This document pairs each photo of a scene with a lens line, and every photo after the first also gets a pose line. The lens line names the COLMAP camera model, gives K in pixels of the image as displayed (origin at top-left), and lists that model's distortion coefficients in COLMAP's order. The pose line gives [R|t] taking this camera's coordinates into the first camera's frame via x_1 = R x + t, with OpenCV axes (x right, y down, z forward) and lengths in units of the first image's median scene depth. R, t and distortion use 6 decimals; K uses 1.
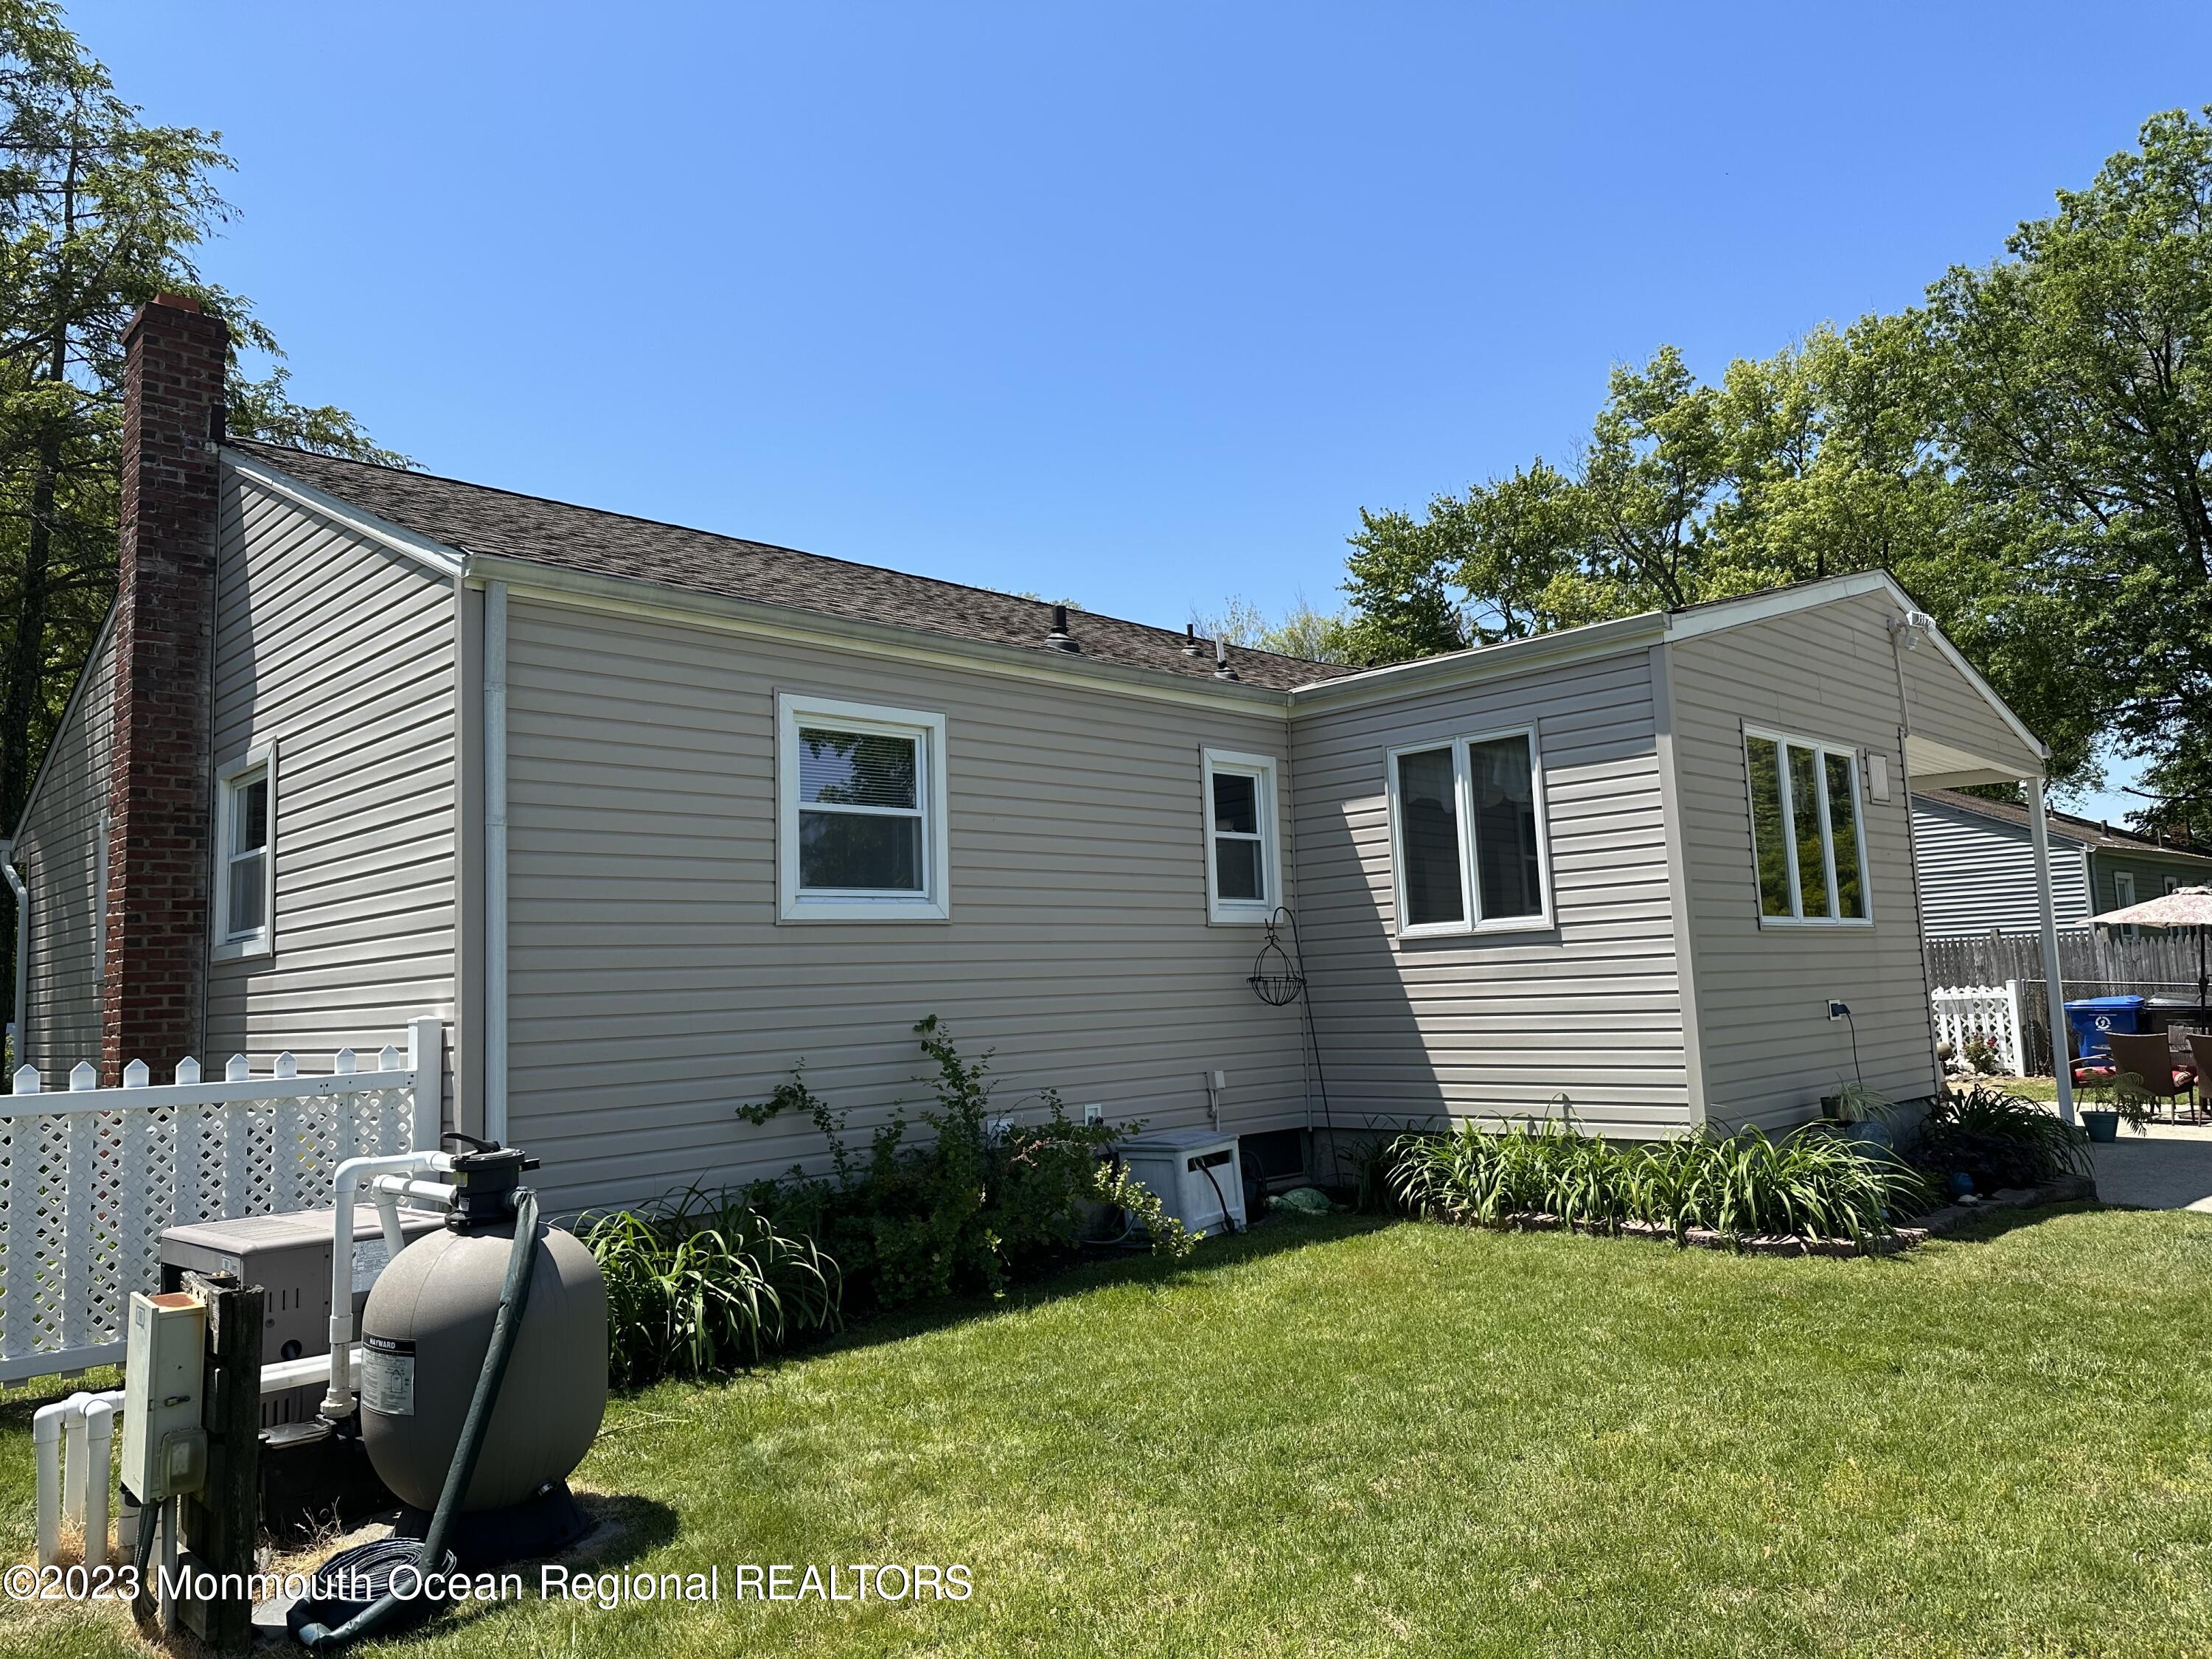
lens RADIAL K [[1569.2, 0, 1106.8], [0, 1569.2, 834.3], [0, 0, 1]] dist [0.047218, -0.061796]
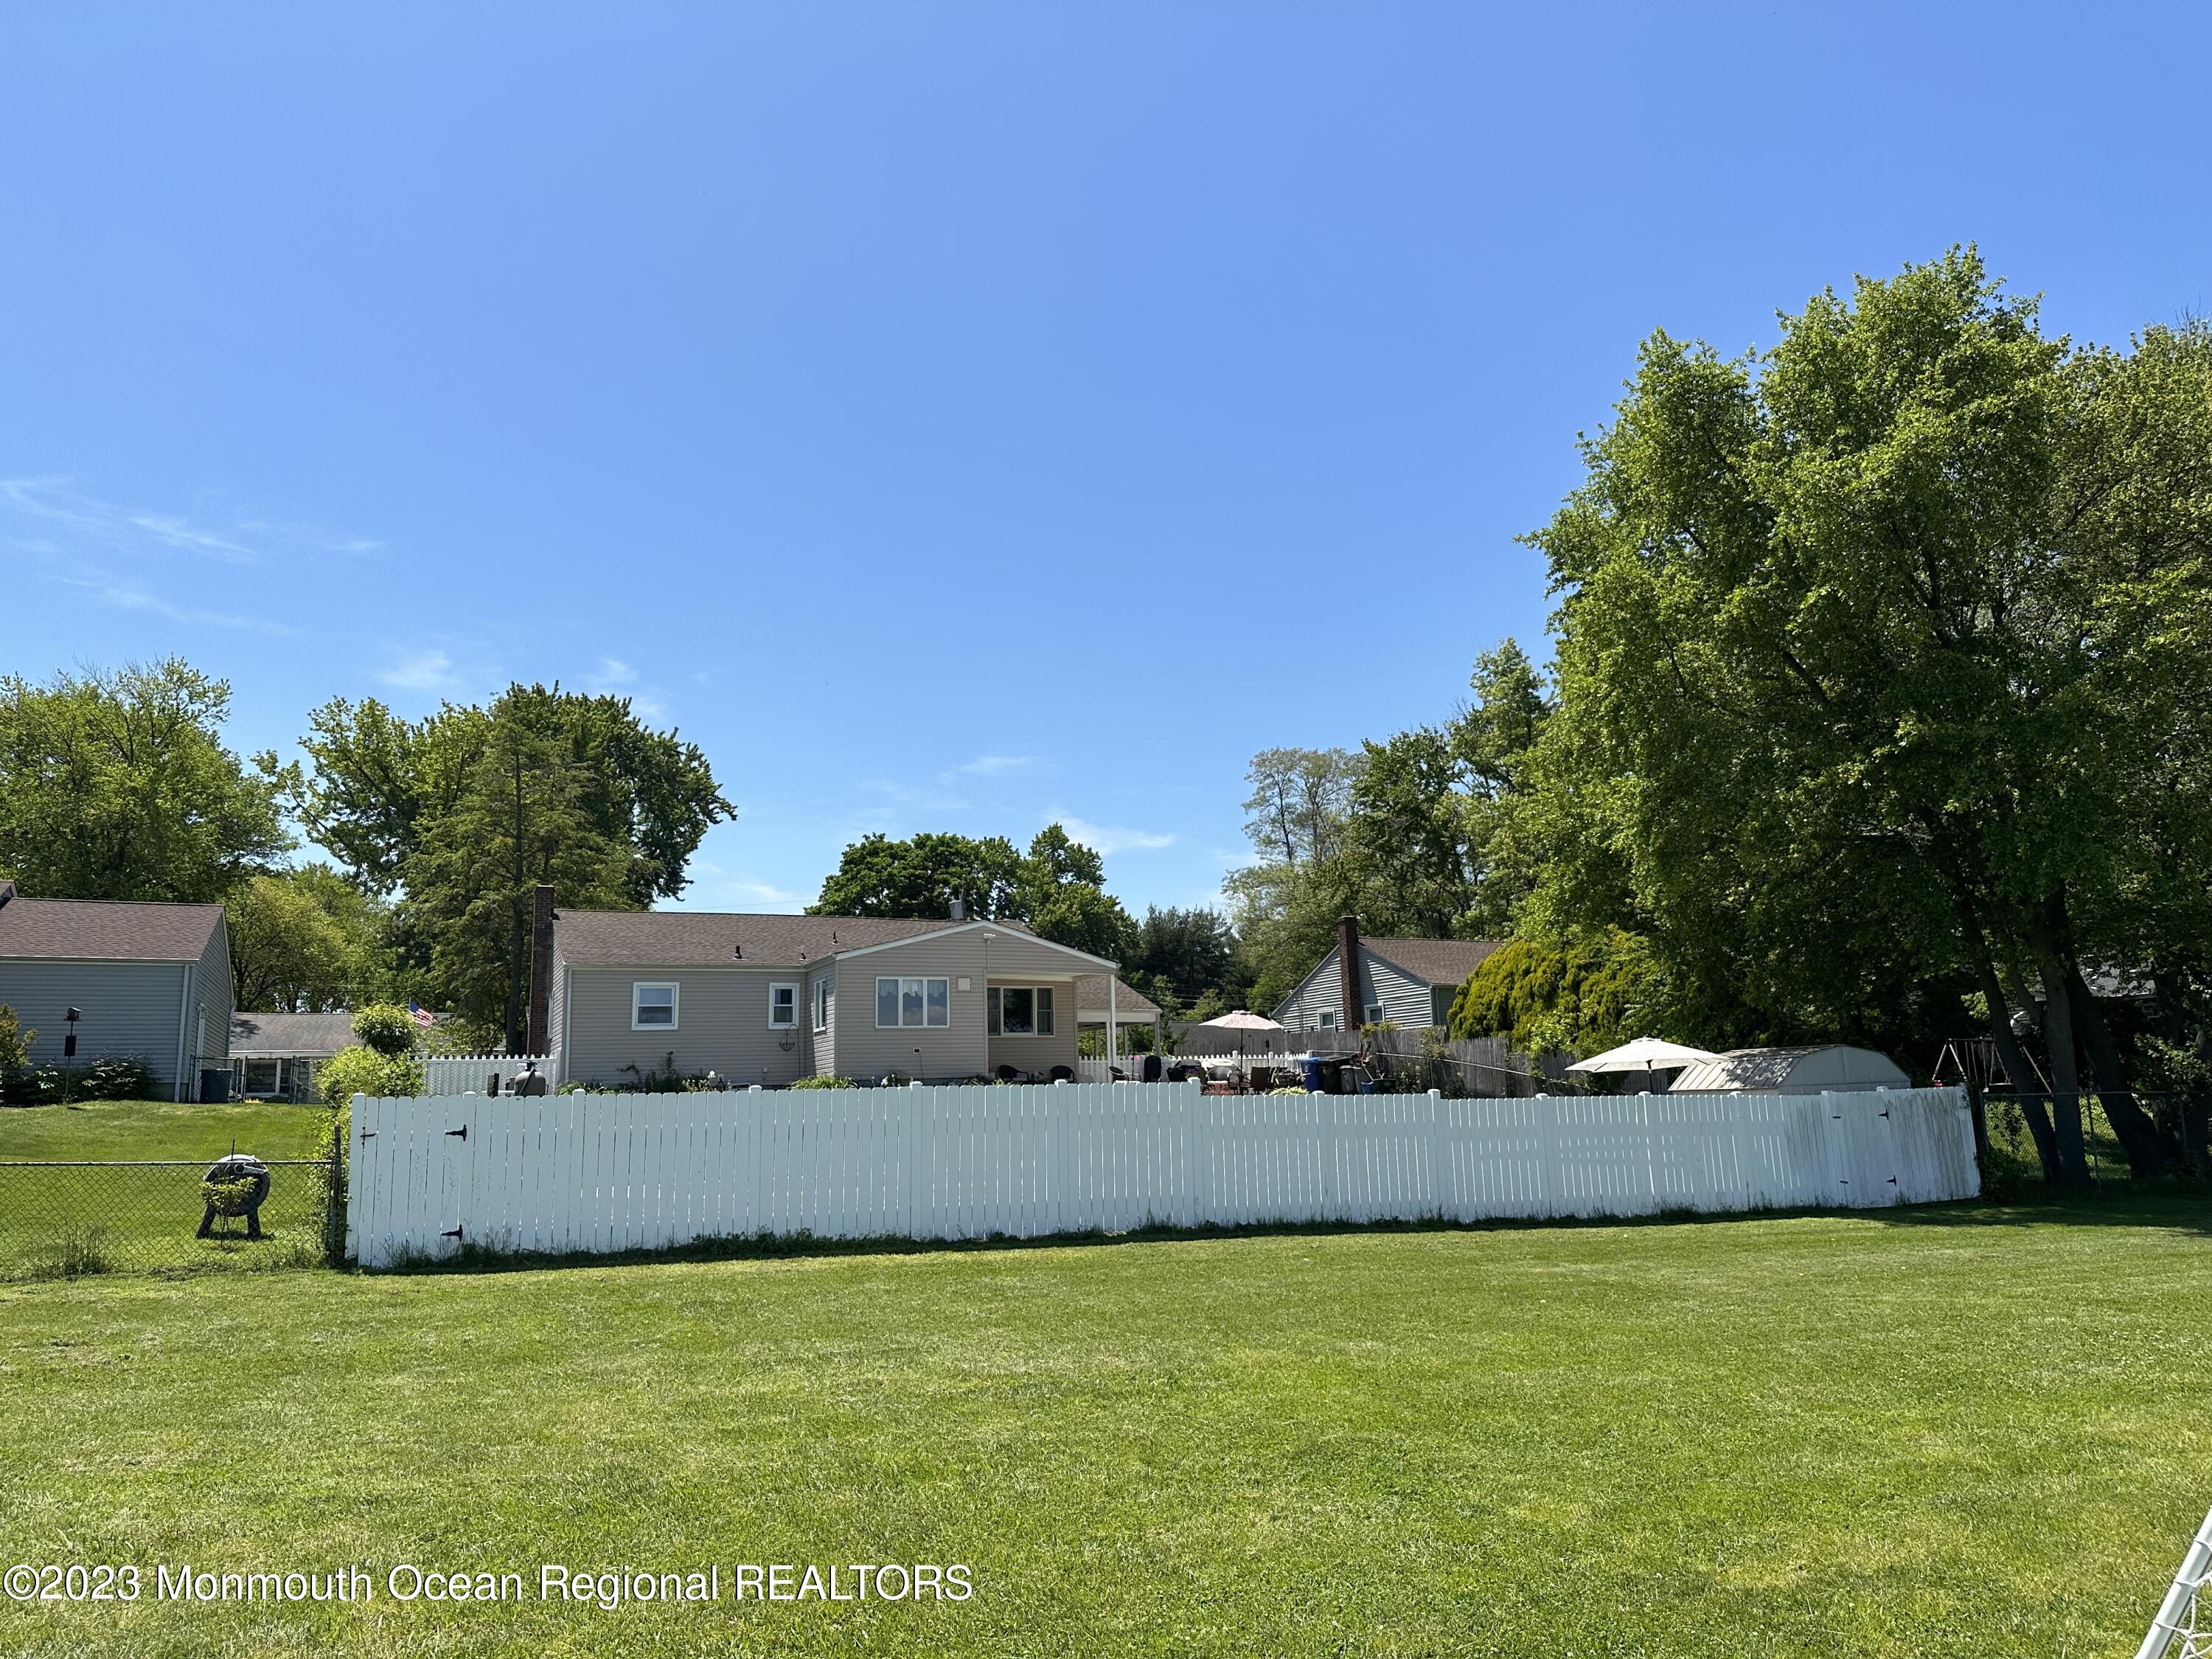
lens RADIAL K [[1569.2, 0, 1101.8], [0, 1569.2, 838.9], [0, 0, 1]] dist [0.047218, -0.061796]
pose [[0.939532, -0.041986, -0.339876, 2.157236], [0.023154, 0.997973, -0.059278, -0.161024], [0.341676, 0.047824, 0.938600, -2.350950]]
